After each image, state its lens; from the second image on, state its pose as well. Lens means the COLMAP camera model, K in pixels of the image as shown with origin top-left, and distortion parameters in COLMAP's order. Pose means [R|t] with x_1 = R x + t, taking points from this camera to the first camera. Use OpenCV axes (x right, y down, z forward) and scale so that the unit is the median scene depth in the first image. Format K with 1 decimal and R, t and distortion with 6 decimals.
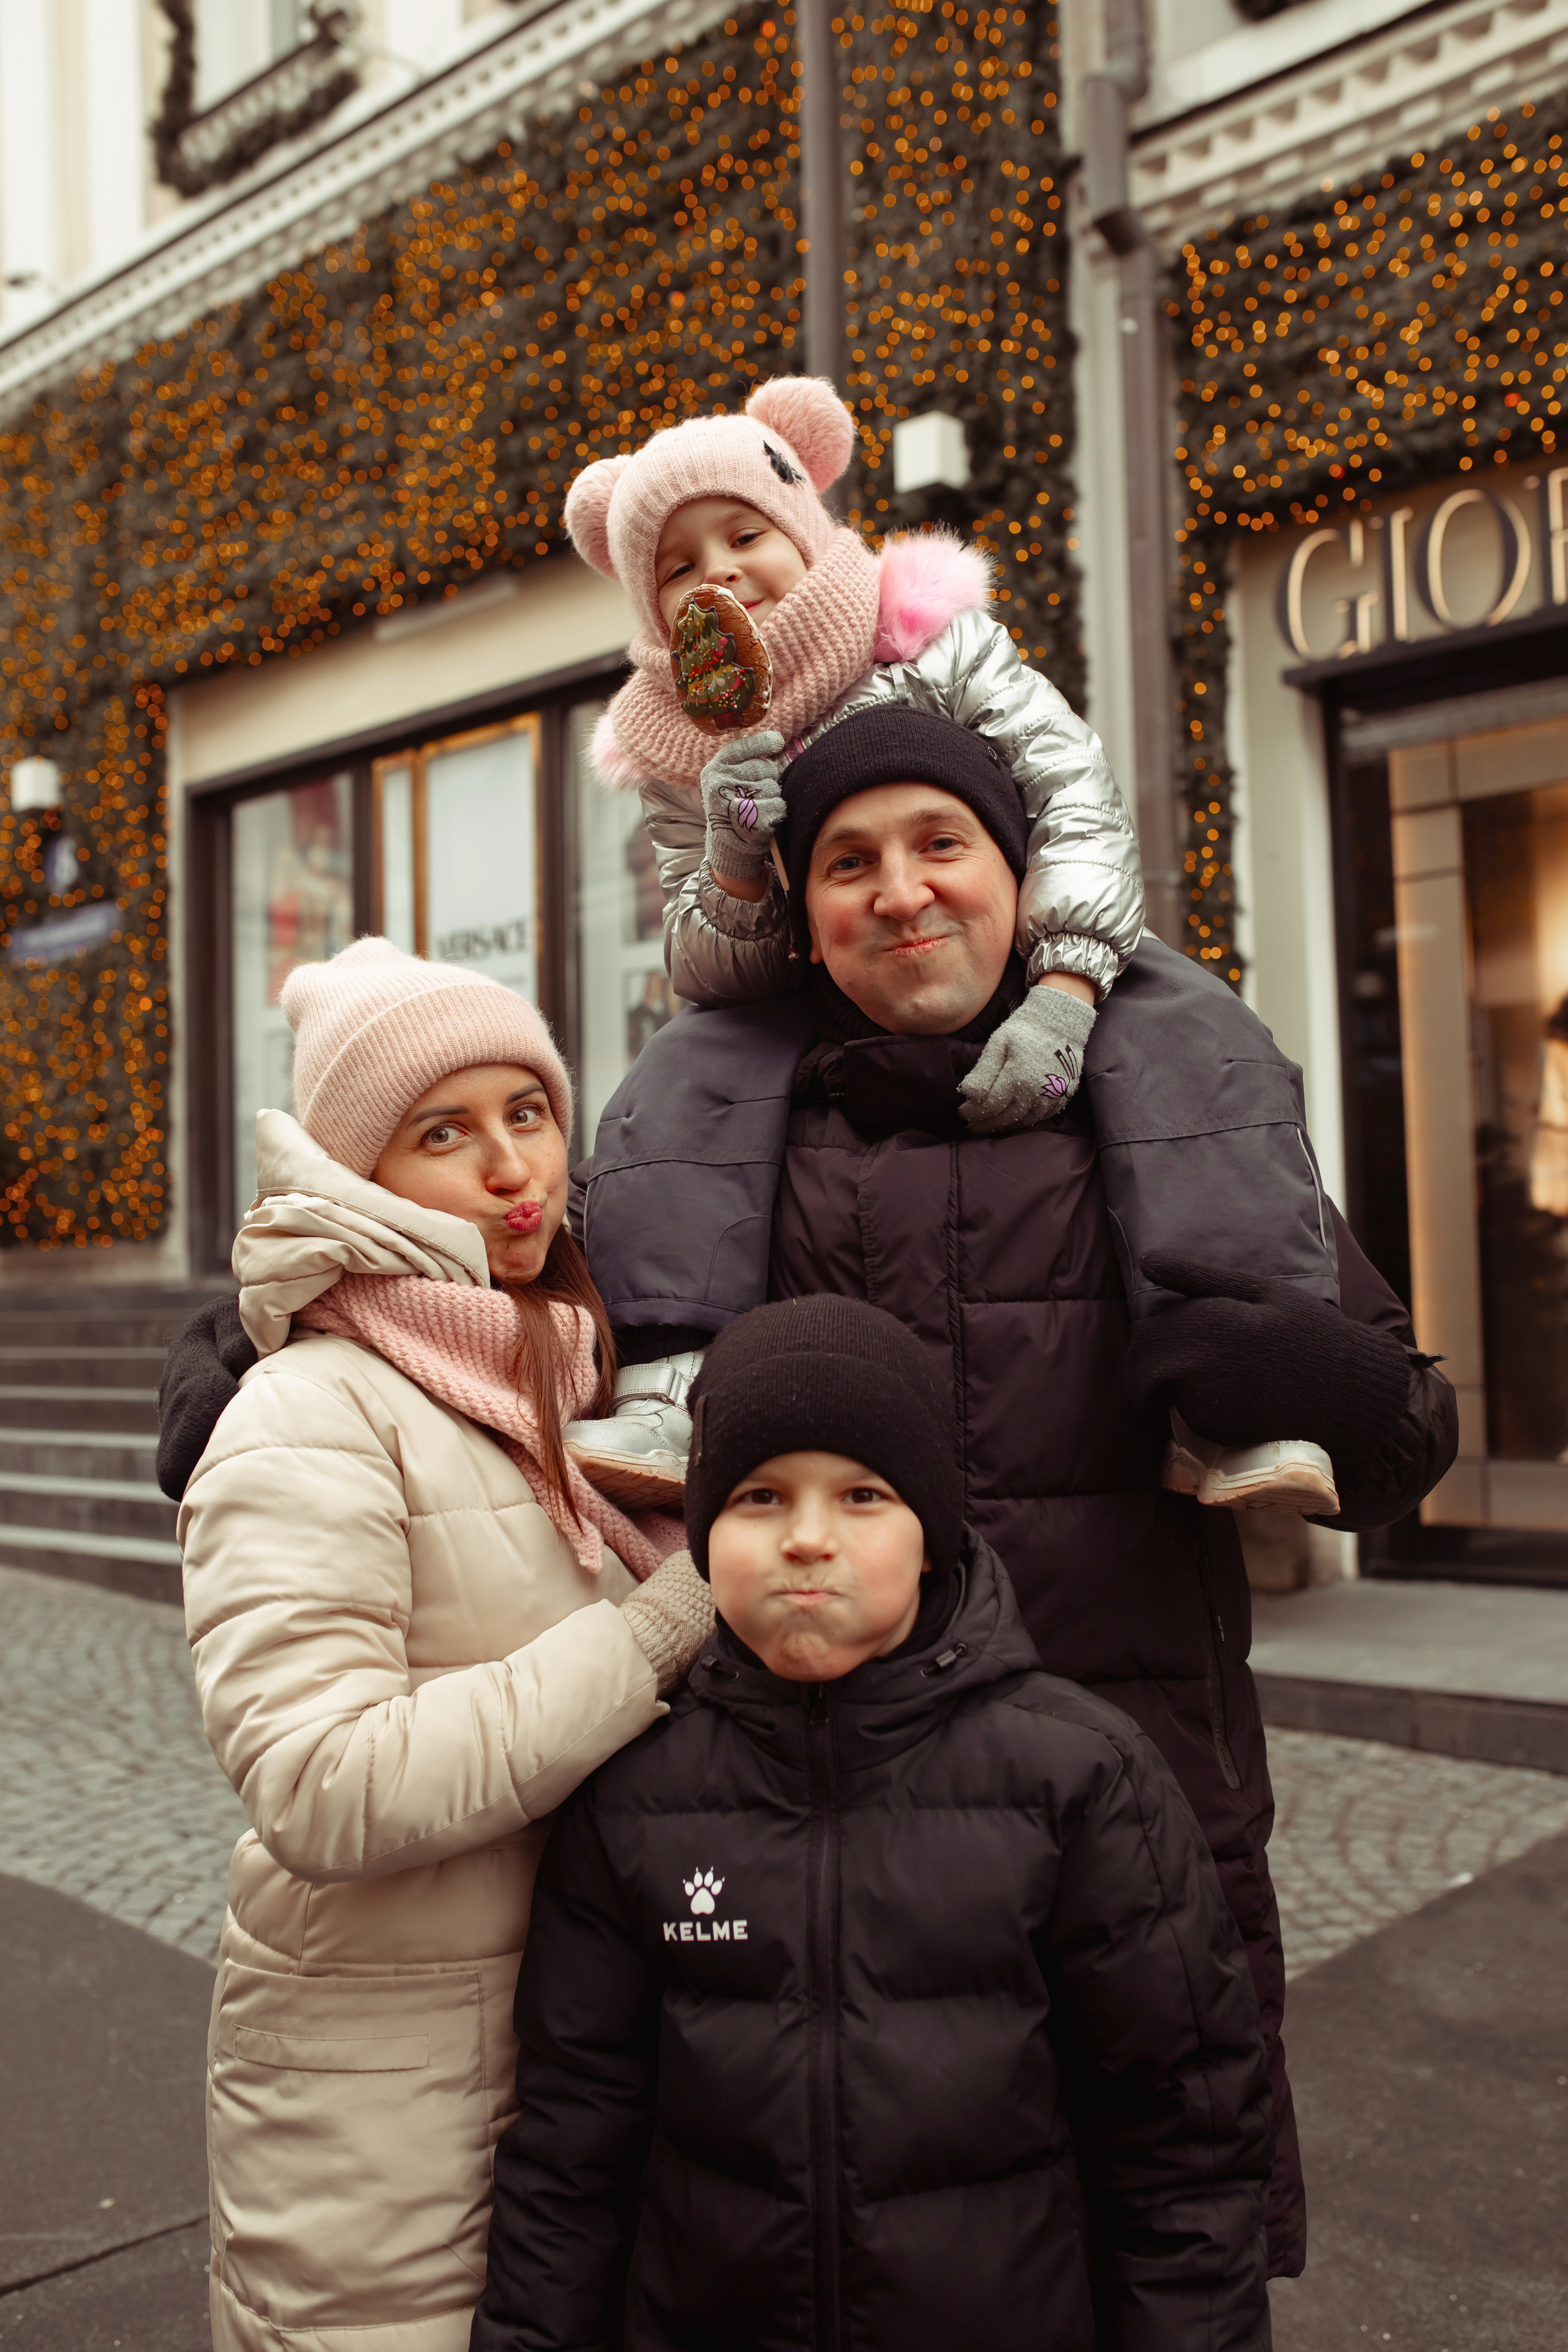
lens RADIAL K [[2365.9, 0, 770.1], [0, 2365.9, 1174.1], [0, 0, 1]] dist [-0.048257, 0.051038]
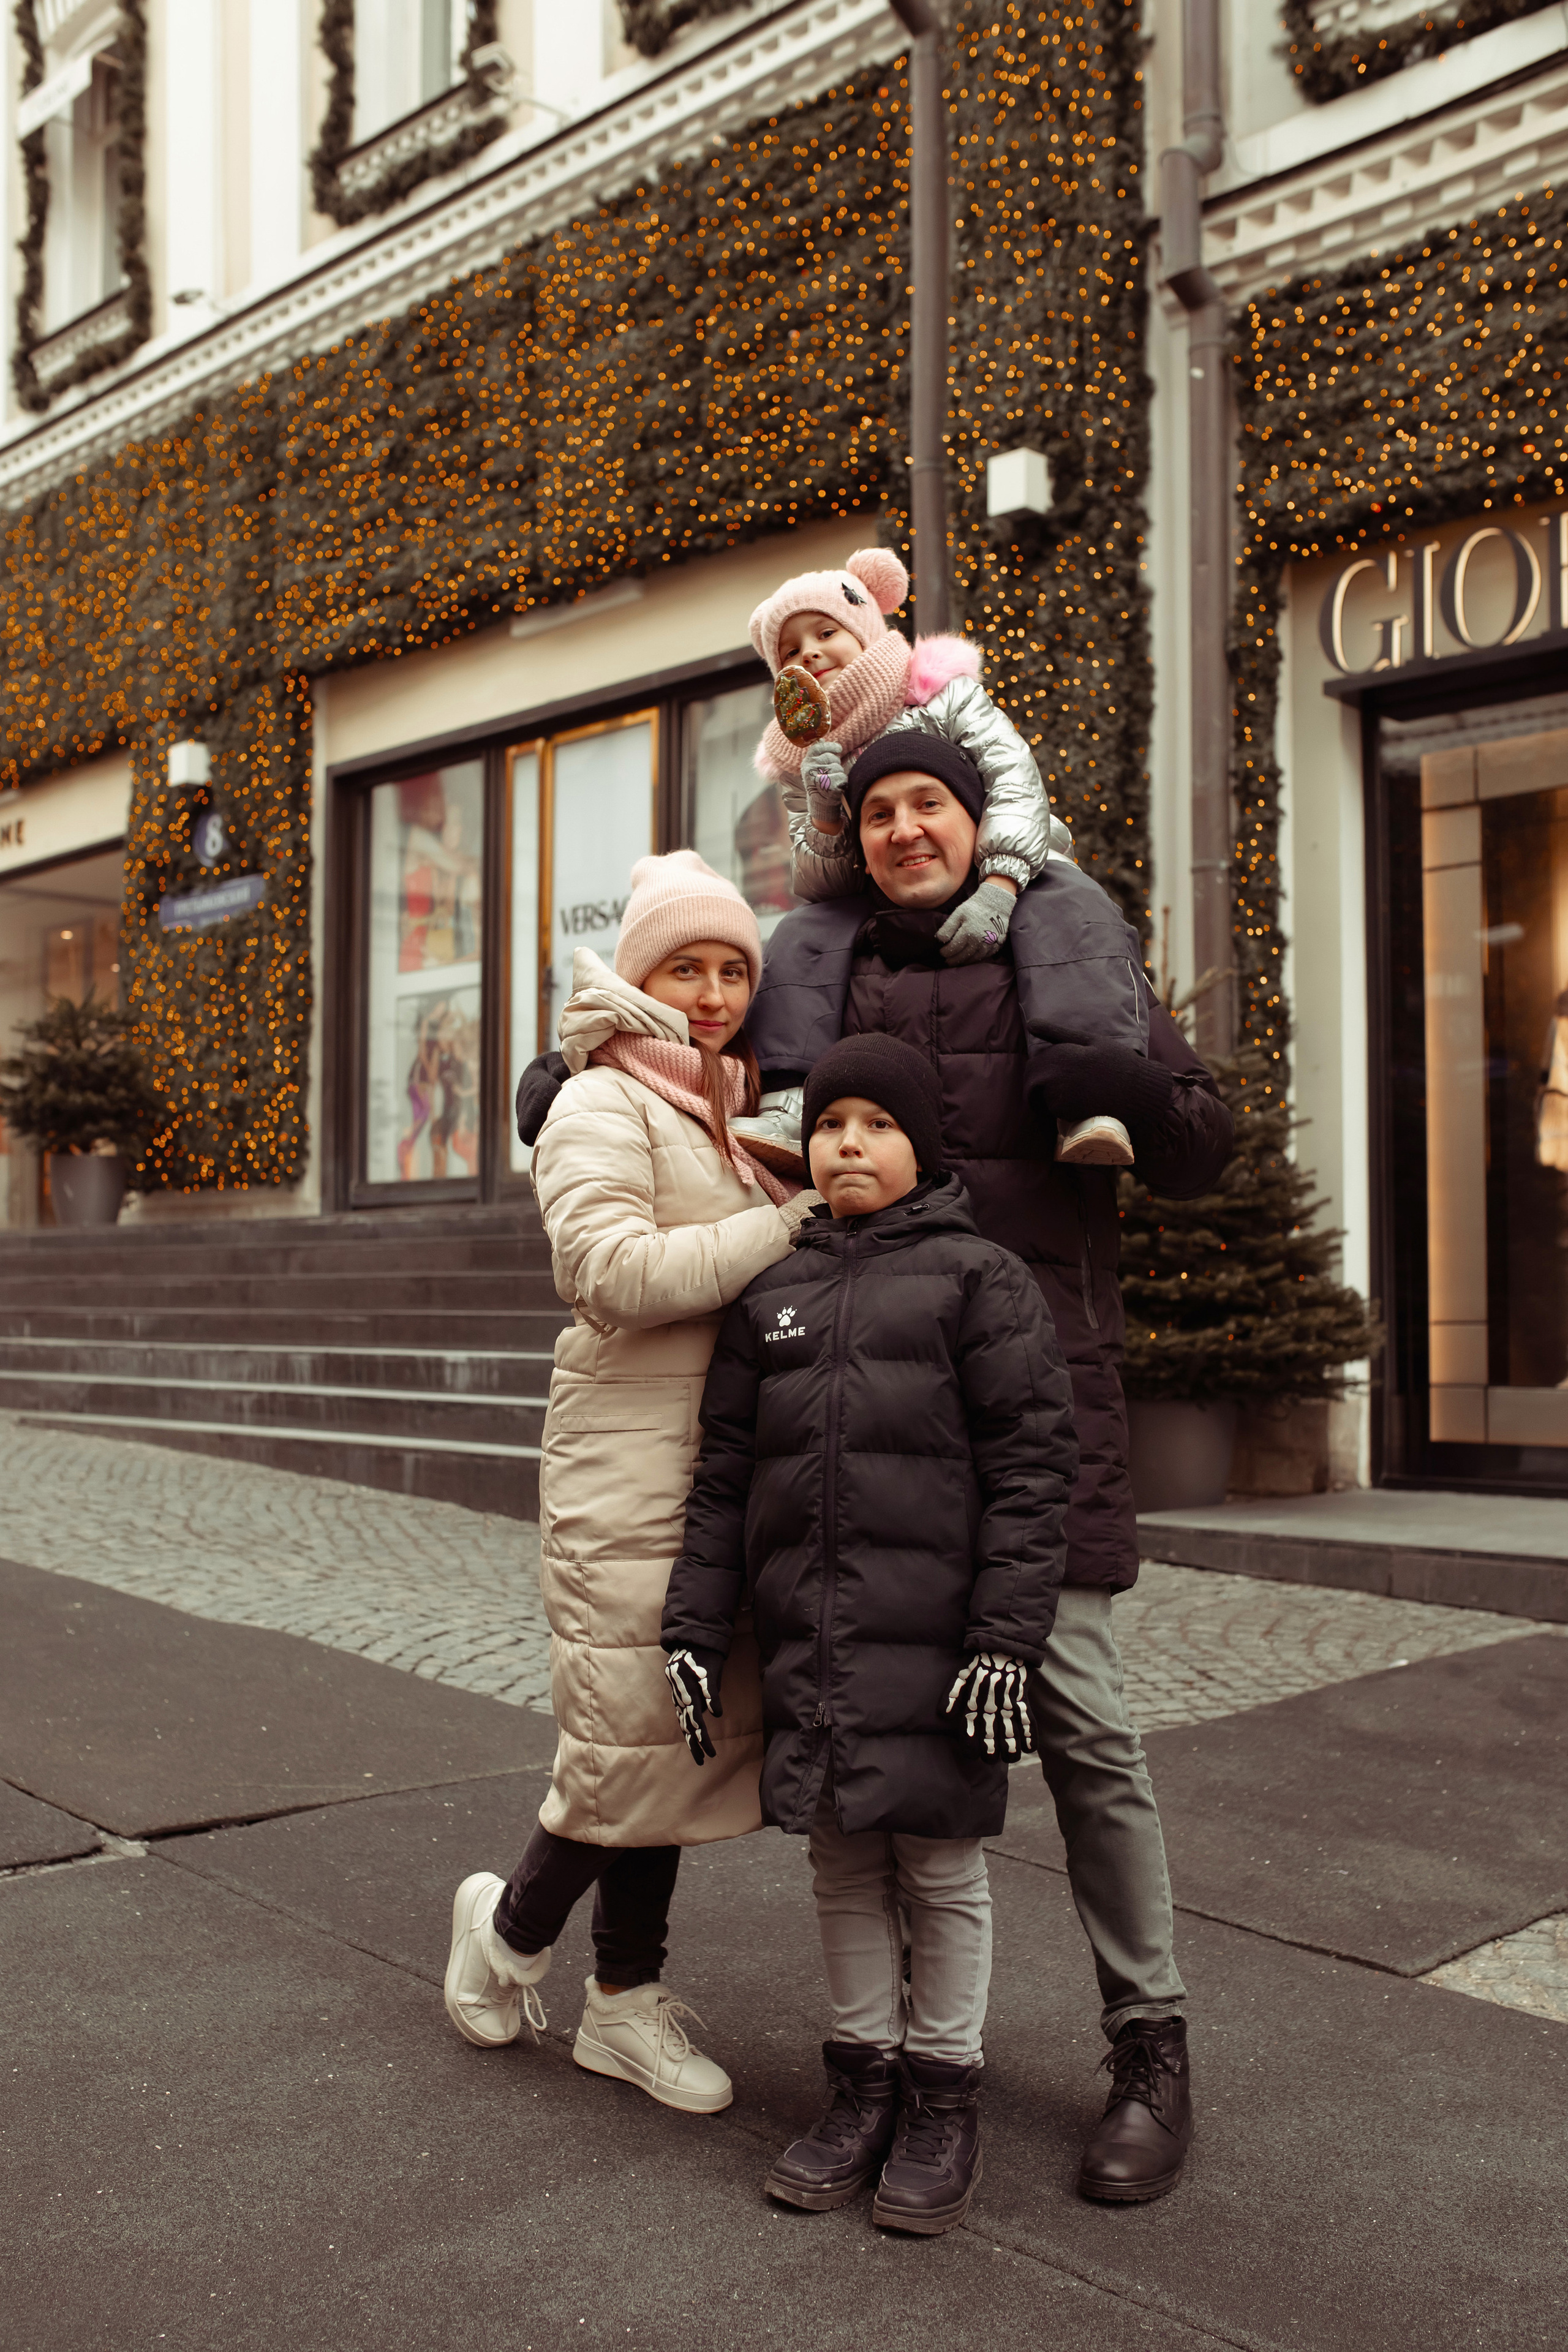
lens RADIAL K [[2445.5, 0, 733.0], [0, 2445.5, 1128.9], [0, 0, 1]] dist [-0.032932, 0.018537]
pose [[0.998183, 0.024478, -0.055050, 0.003467], [-0.025543, 0.999499, -0.018715, 0.022943], [0.054565, 0.020087, 0.998308, -0.139715]]
